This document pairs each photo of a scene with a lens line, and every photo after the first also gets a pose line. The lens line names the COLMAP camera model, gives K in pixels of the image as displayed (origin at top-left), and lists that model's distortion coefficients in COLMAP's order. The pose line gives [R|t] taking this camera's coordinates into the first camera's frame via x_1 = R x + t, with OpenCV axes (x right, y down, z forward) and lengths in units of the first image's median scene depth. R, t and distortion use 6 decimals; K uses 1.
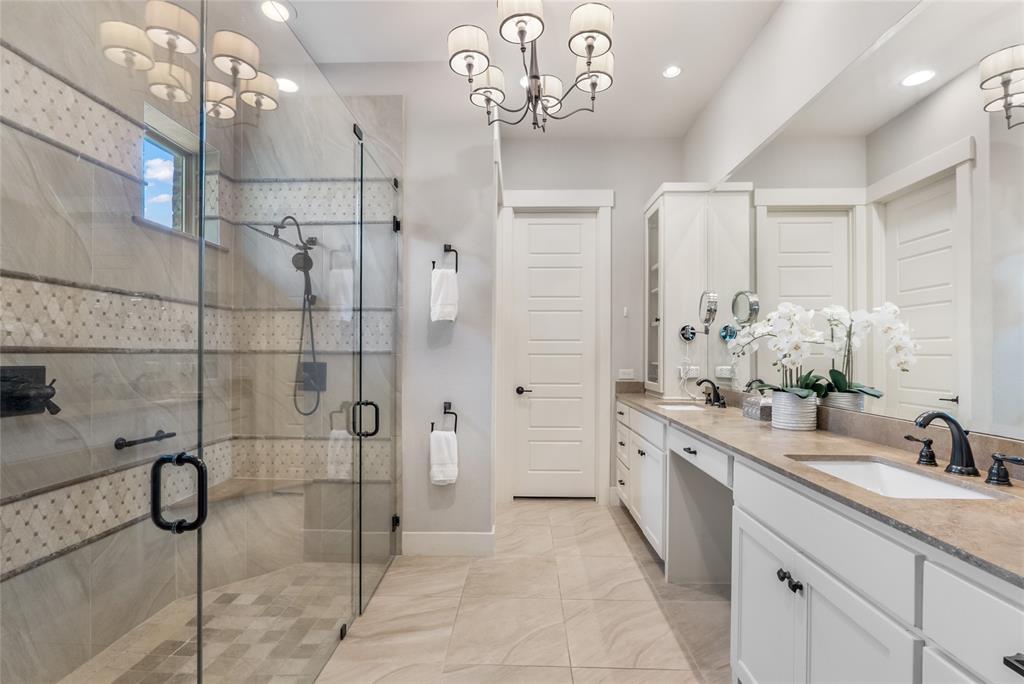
lens RADIAL K [[459.0, 0, 510.1], [0, 459.0, 344.8], [0, 0, 1]] dist [-0.003041, -0.000113]
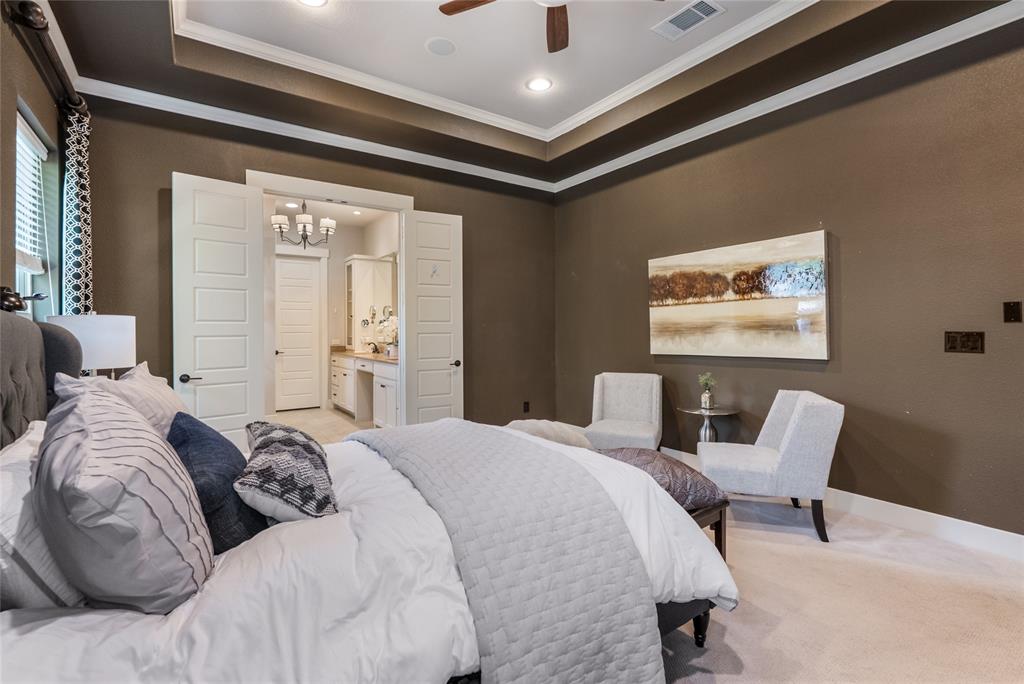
lens RADIAL K [[461.1, 0, 513.7], [0, 461.1, 329.4], [0, 0, 1]] dist [-0.014821, 0.000251]
pose [[0.796426, -0.008349, 0.604678, -0.458619], [-0.002892, 0.999841, 0.017615, -0.039895], [-0.604729, -0.015777, 0.796275, -1.427160]]
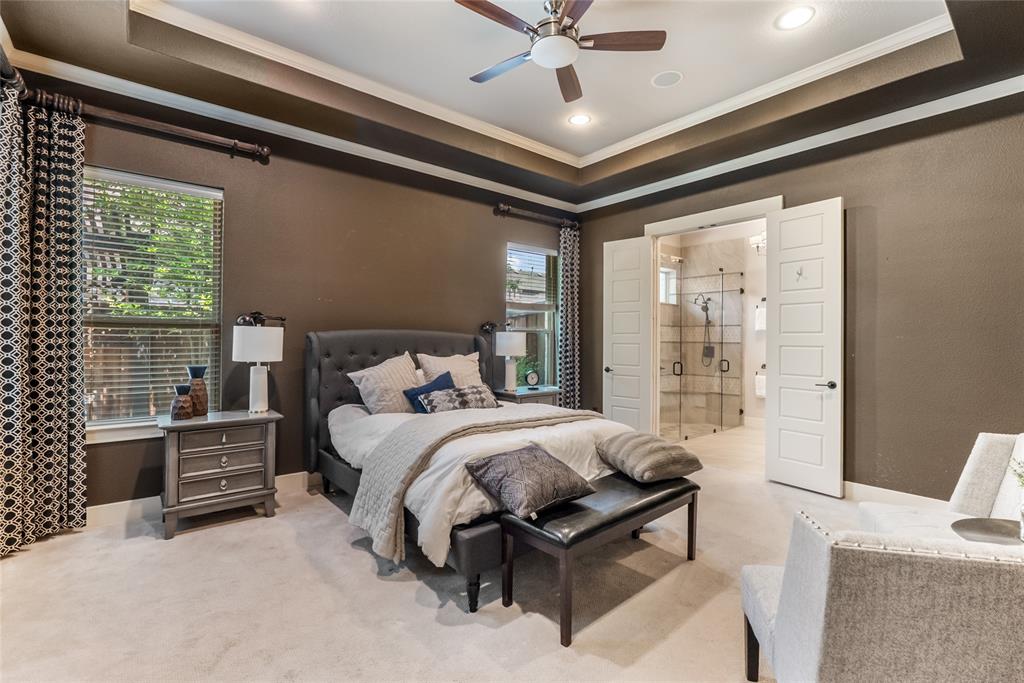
lens RADIAL K [[461.1, 0, 513.7], [0, 461.1, 328.9], [0, 0, 1]] dist [-0.014821, 0.000251]
pose [[0.657759, -0.007662, -0.753189, 0.794042], [0.000127, 0.999949, -0.010062, -0.034613], [0.753228, 0.006523, 0.657727, -1.527104]]
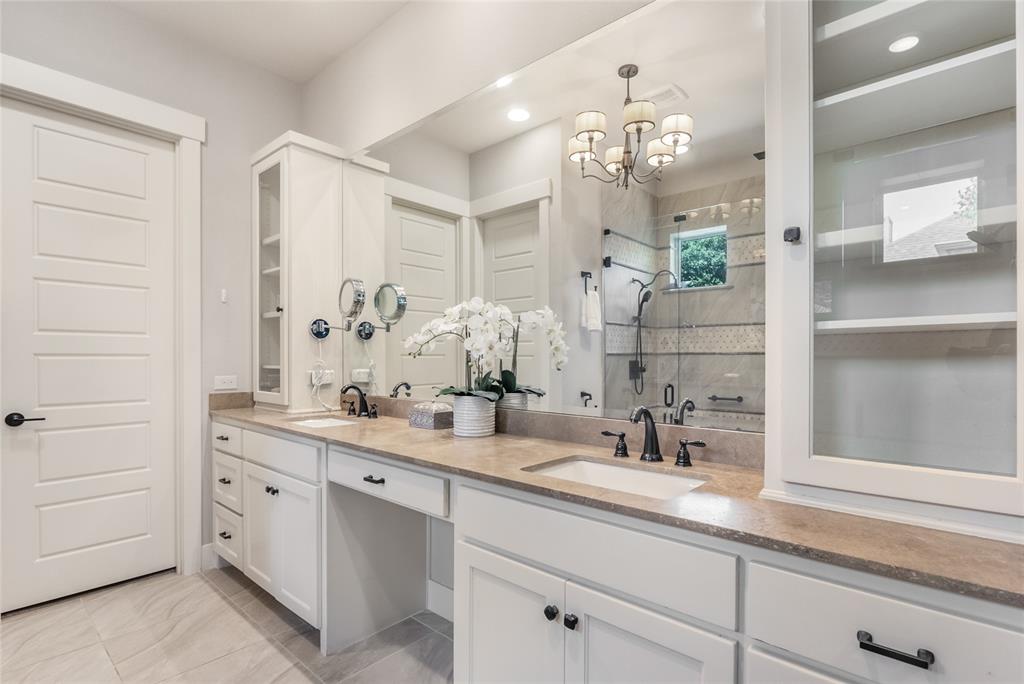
lens RADIAL K [[488.4, 0, 513.9], [0, 488.4, 356.8], [0, 0, 1]] dist [-0.007486, -0.000143]
pose [[0.631965, -0.002867, 0.774992, -0.070600], [-0.015398, 0.999749, 0.016255, 0.005328], [-0.774844, -0.022206, 0.631762, 0.226776]]
